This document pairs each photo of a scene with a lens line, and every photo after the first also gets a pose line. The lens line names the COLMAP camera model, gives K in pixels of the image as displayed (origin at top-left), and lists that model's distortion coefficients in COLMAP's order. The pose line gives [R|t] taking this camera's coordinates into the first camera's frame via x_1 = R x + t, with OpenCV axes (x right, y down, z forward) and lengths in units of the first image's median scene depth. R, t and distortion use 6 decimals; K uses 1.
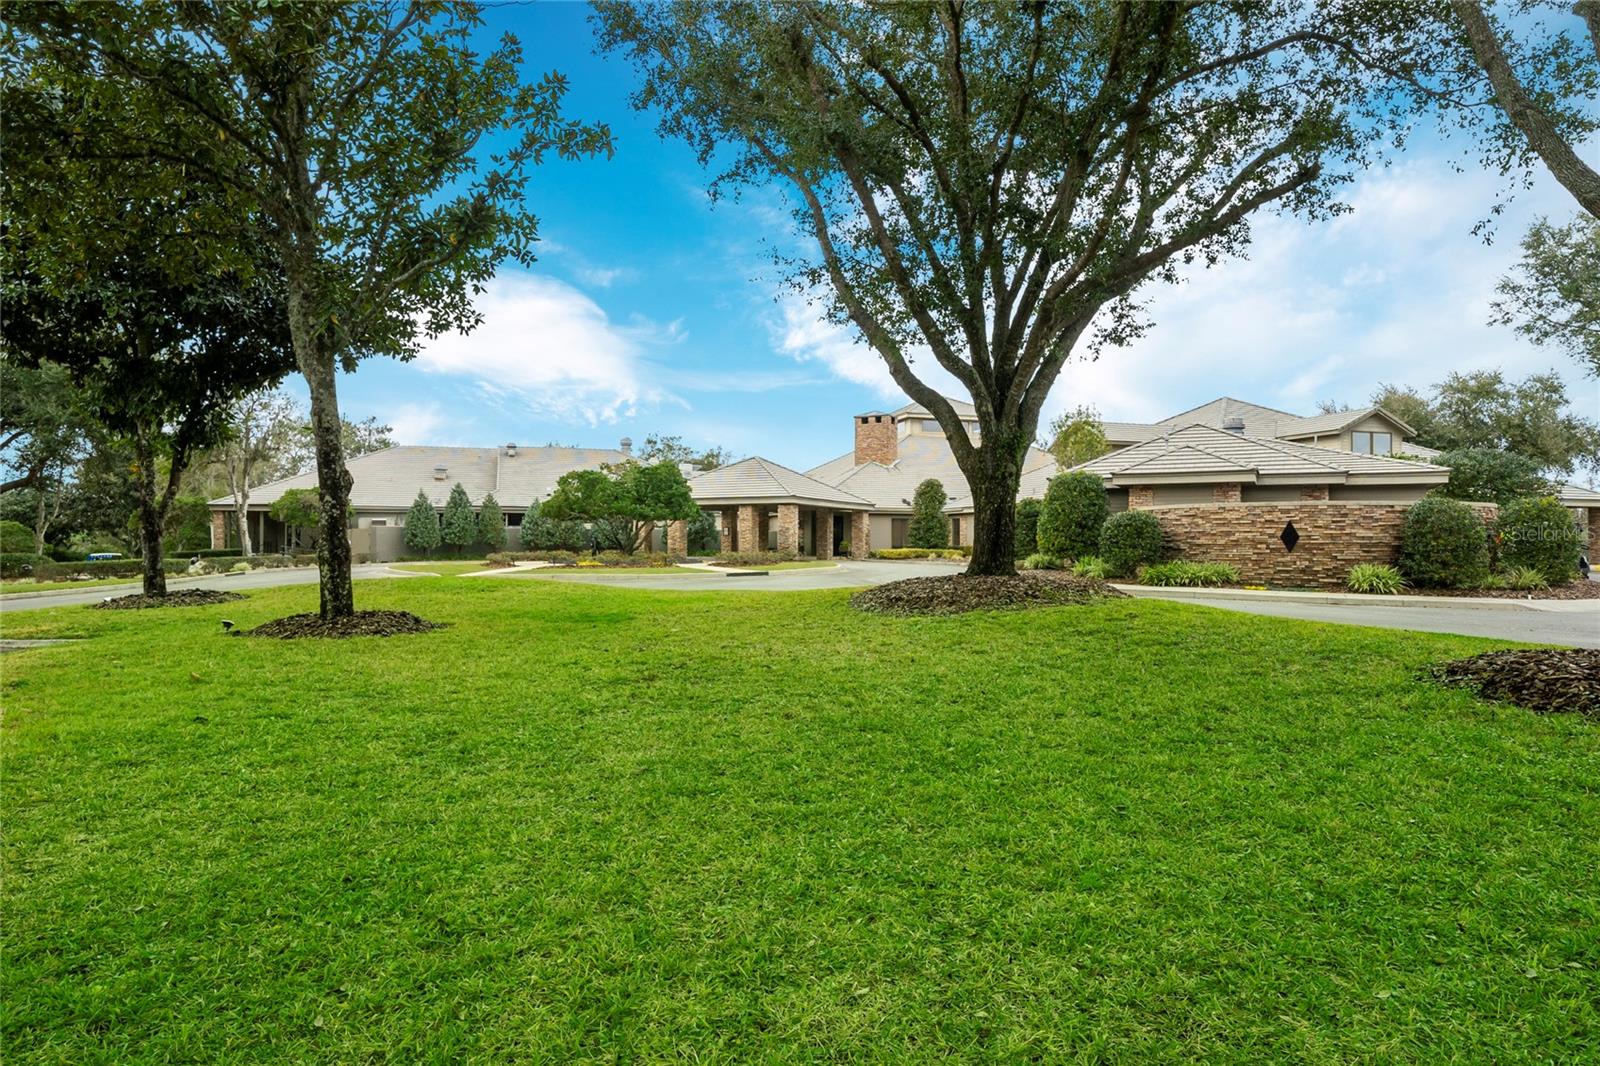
lens RADIAL K [[918.8, 0, 800.0], [0, 918.8, 533.0], [0, 0, 1]] dist [0.000877, 0.000174]
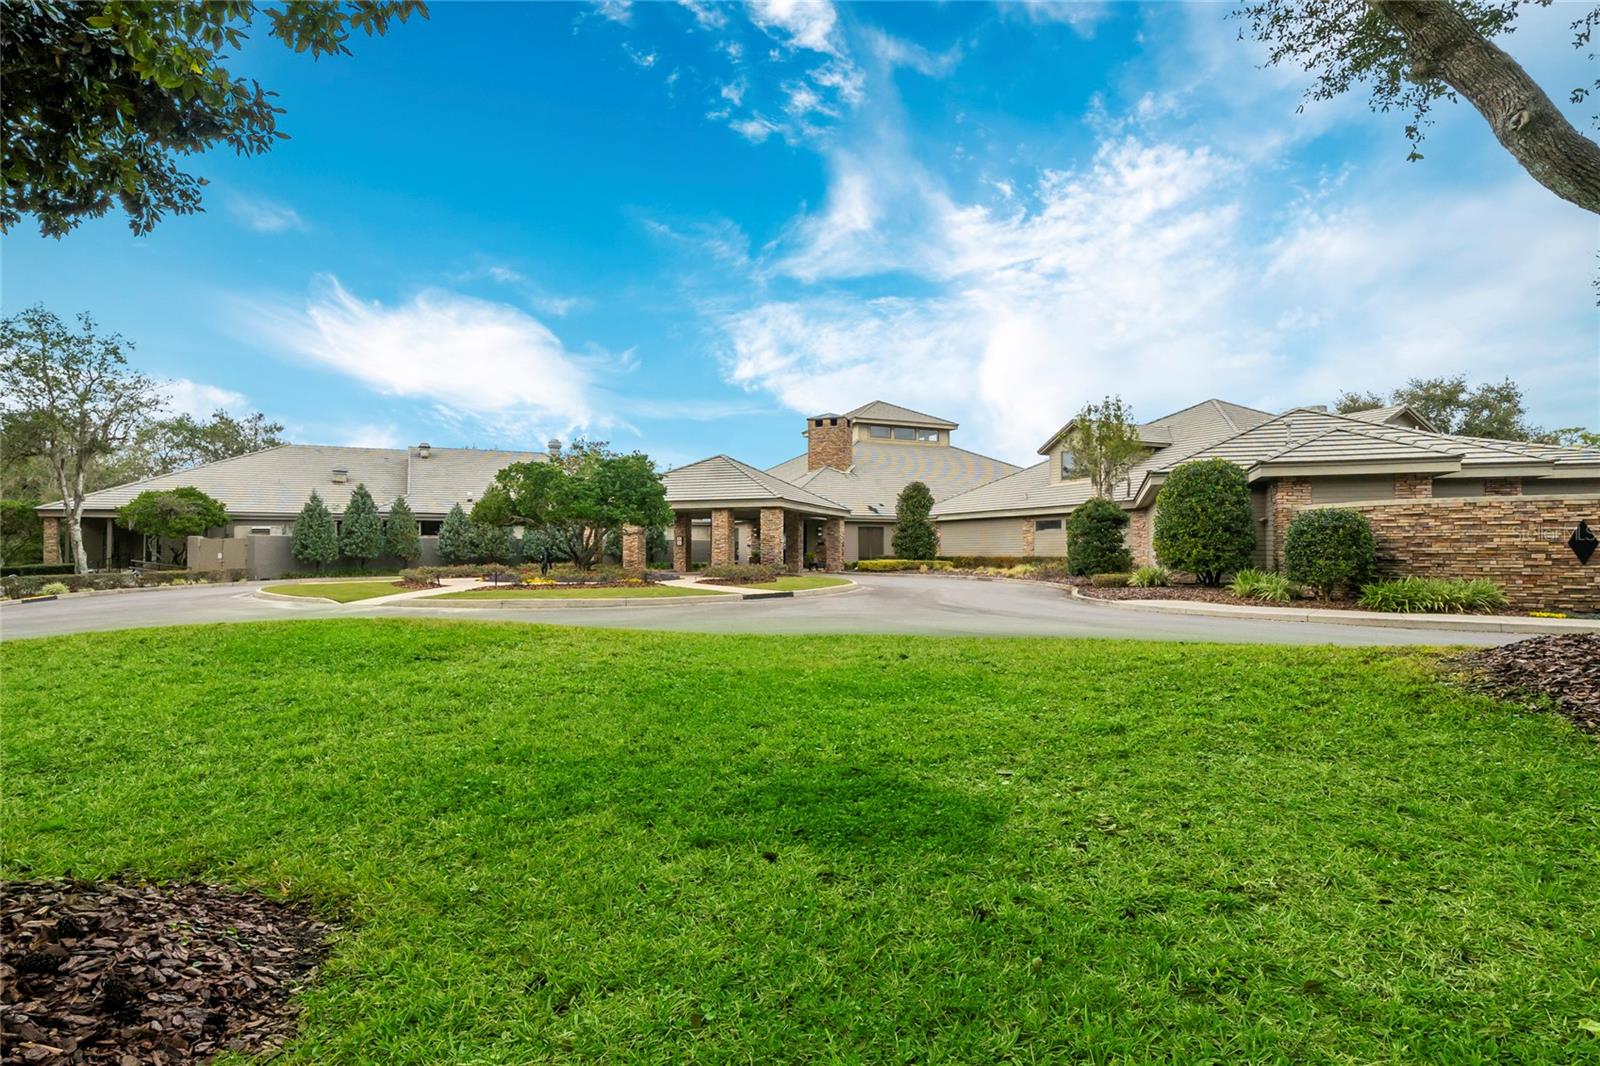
lens RADIAL K [[844.2, 0, 800.0], [0, 844.2, 533.0], [0, 0, 1]] dist [0.000266, 0.000140]
pose [[0.992305, -0.000678, 0.123817, -0.074376], [0.002373, 0.999906, -0.013540, 0.001881], [-0.123796, 0.013730, 0.992213, 0.198473]]
